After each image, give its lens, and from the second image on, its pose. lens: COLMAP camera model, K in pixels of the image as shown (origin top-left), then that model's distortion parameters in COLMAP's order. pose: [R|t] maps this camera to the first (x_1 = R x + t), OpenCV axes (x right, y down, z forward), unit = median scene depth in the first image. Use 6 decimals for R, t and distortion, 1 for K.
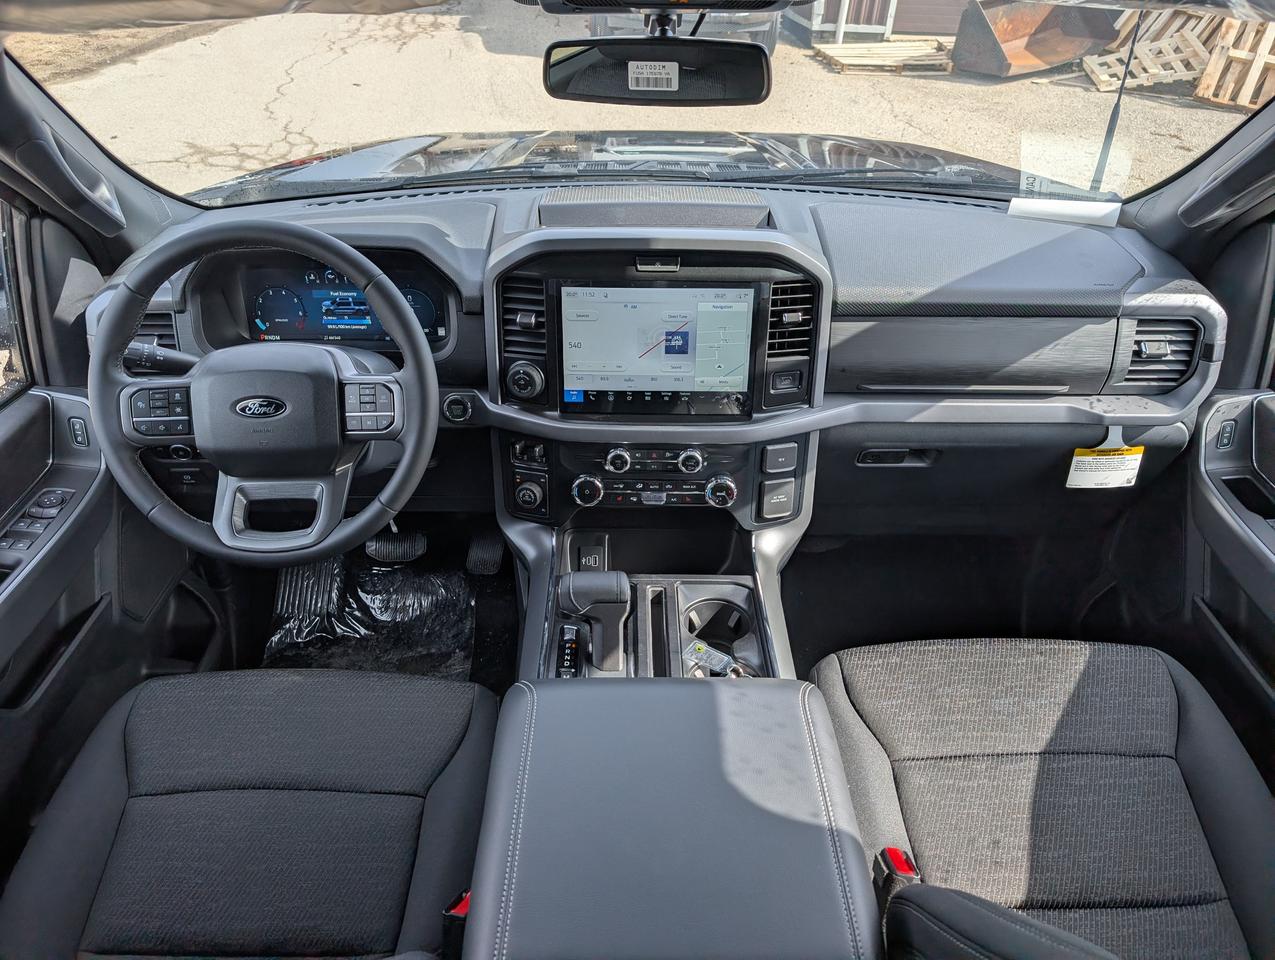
lens RADIAL K [[908.9, 0, 637.5], [0, 908.9, 480.0], [0, 0, 1]] dist [0.003152, -0.002688]
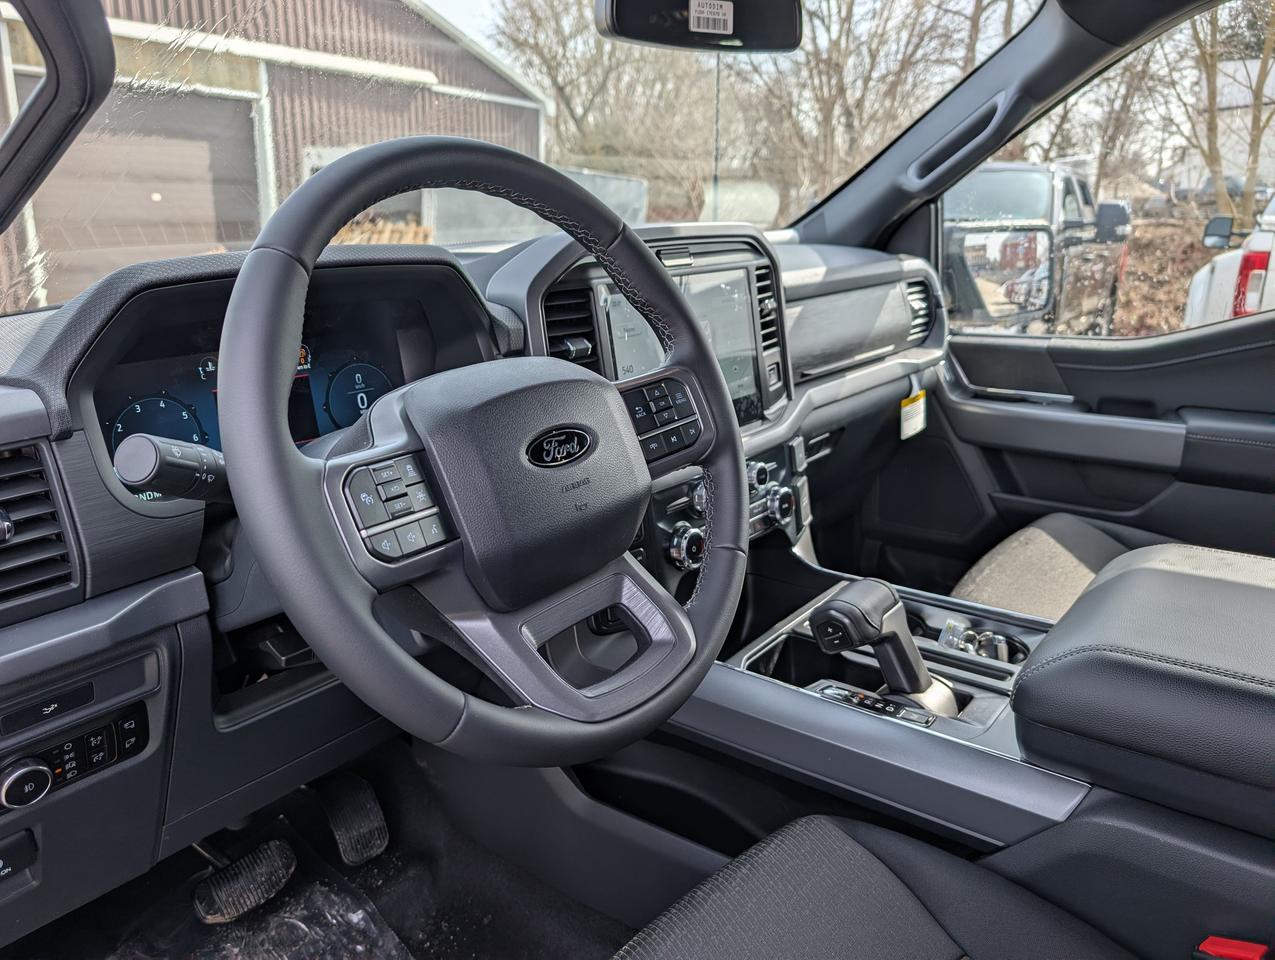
lens RADIAL K [[919.6, 0, 603.2], [0, 919.6, 482.7], [0, 0, 1]] dist [0.002473, 0.000780]
pose [[0.650646, -0.242847, 0.719504, -0.660587], [0.438001, 0.894011, -0.094337, 0.001455], [-0.620335, 0.376524, 0.688052, 0.504340]]
